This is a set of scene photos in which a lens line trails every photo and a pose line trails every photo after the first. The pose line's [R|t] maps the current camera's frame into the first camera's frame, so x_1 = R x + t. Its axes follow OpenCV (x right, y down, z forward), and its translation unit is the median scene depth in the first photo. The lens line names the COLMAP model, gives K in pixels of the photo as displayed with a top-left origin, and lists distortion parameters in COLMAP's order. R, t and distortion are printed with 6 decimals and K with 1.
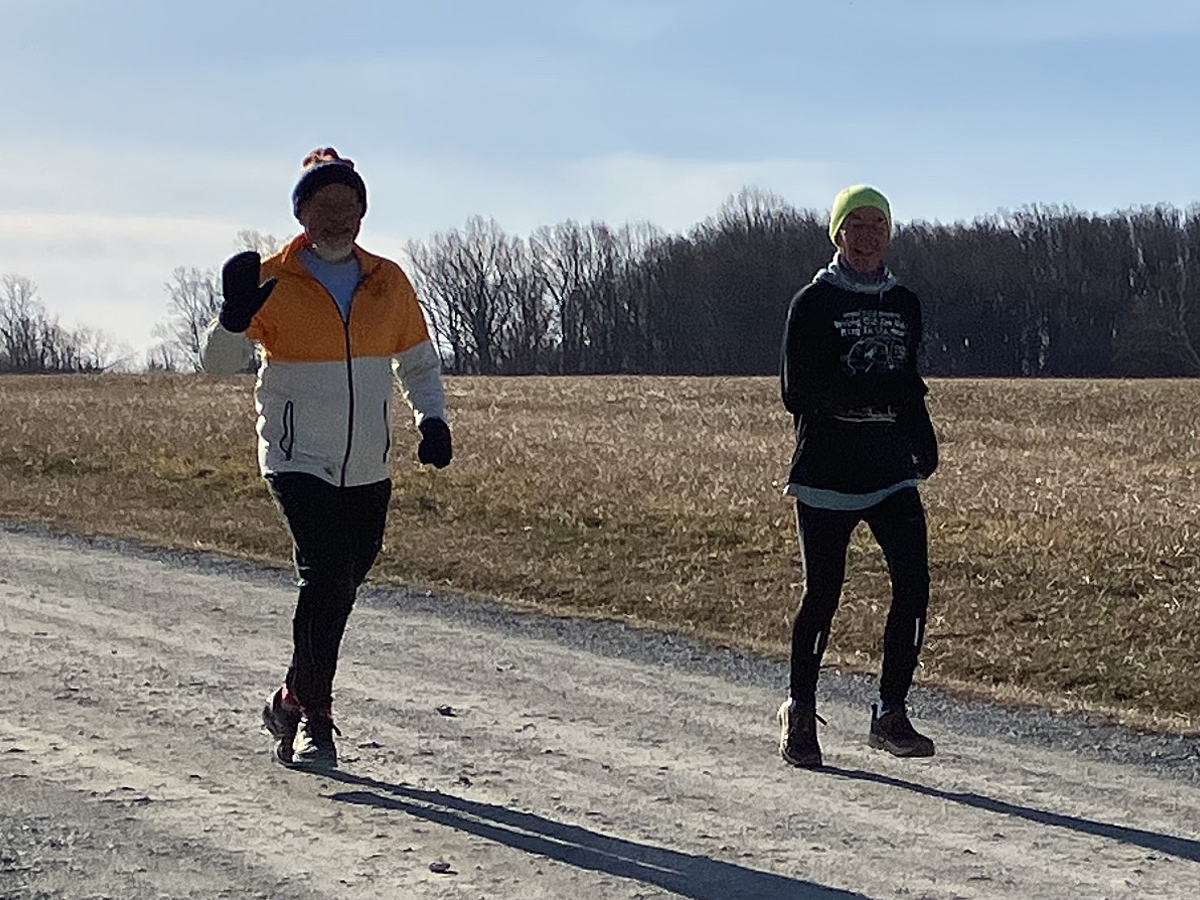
lens RADIAL K [[1292.4, 0, 603.1], [0, 1292.4, 448.9], [0, 0, 1]] dist [-0.024322, 0.000000]
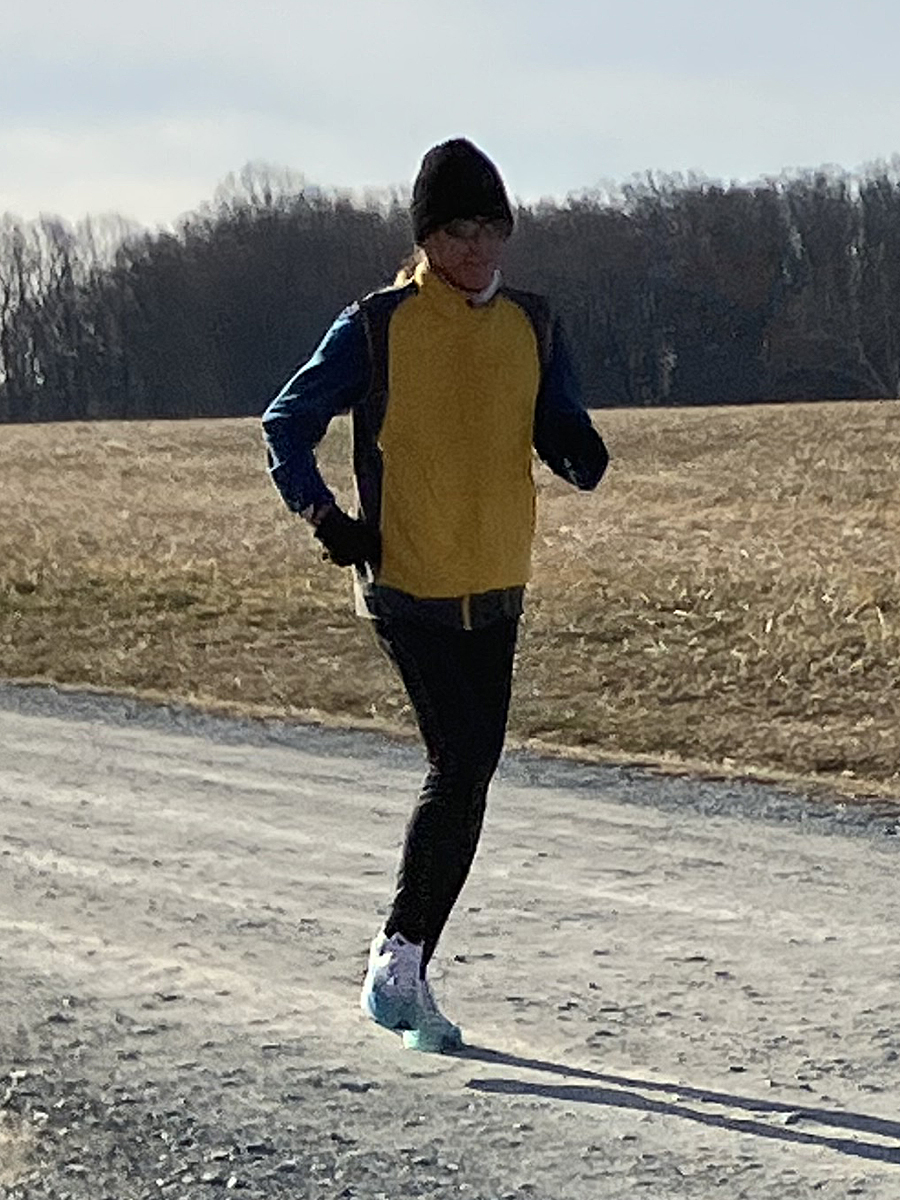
lens RADIAL K [[2578.7, 0, 448.1], [0, 2578.7, 600.5], [0, 0, 1]] dist [-0.047437, 0.000000]
pose [[0.993215, -0.040537, 0.108998, 0.066124], [0.039333, 0.999139, 0.013175, 0.040373], [-0.109438, -0.008799, 0.993955, -0.595722]]
